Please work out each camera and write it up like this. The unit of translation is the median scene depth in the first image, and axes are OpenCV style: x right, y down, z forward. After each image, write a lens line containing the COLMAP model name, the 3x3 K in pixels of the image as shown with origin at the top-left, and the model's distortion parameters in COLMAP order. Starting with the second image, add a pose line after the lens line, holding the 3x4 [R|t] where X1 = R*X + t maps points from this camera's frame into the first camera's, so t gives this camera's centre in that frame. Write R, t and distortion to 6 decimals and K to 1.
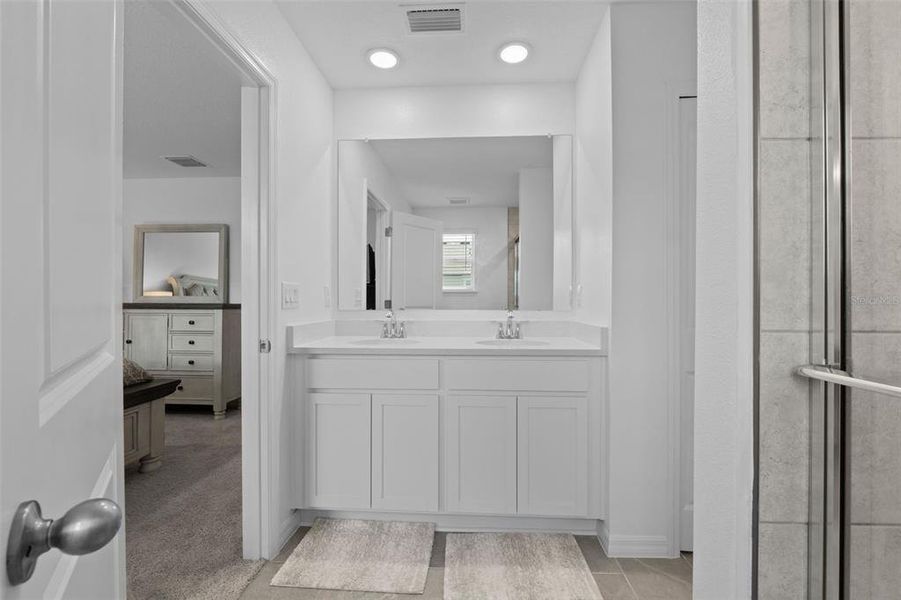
lens RADIAL K [[382.5, 0, 451.8], [0, 382.5, 297.2], [0, 0, 1]] dist [-0.012349, 0.000815]
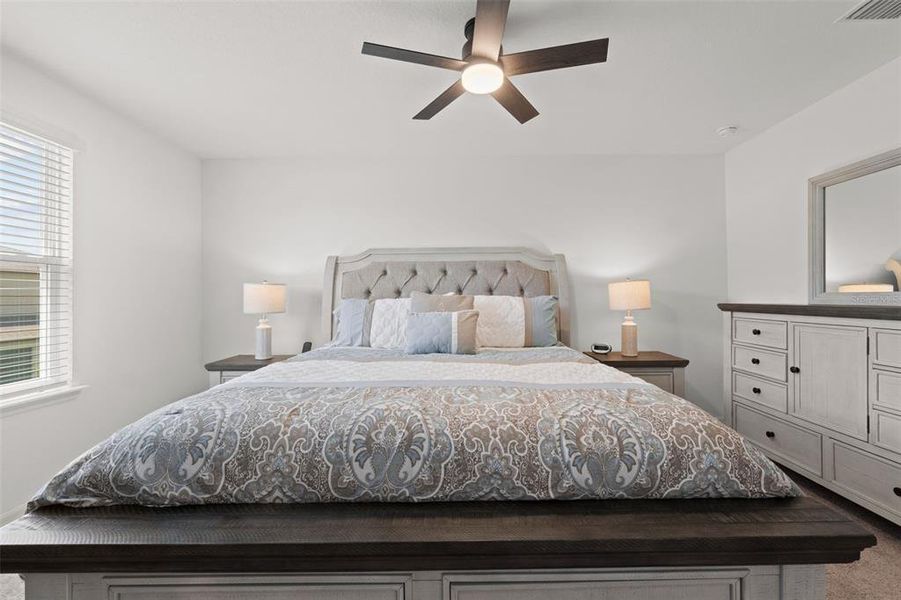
lens RADIAL K [[382.5, 0, 454.9], [0, 382.5, 290.7], [0, 0, 1]] dist [-0.012349, 0.000815]
pose [[0.050891, -0.019157, -0.998520, -0.279287], [0.010471, 0.999771, -0.018647, -0.001841], [0.998649, -0.009507, 0.051080, 0.433202]]
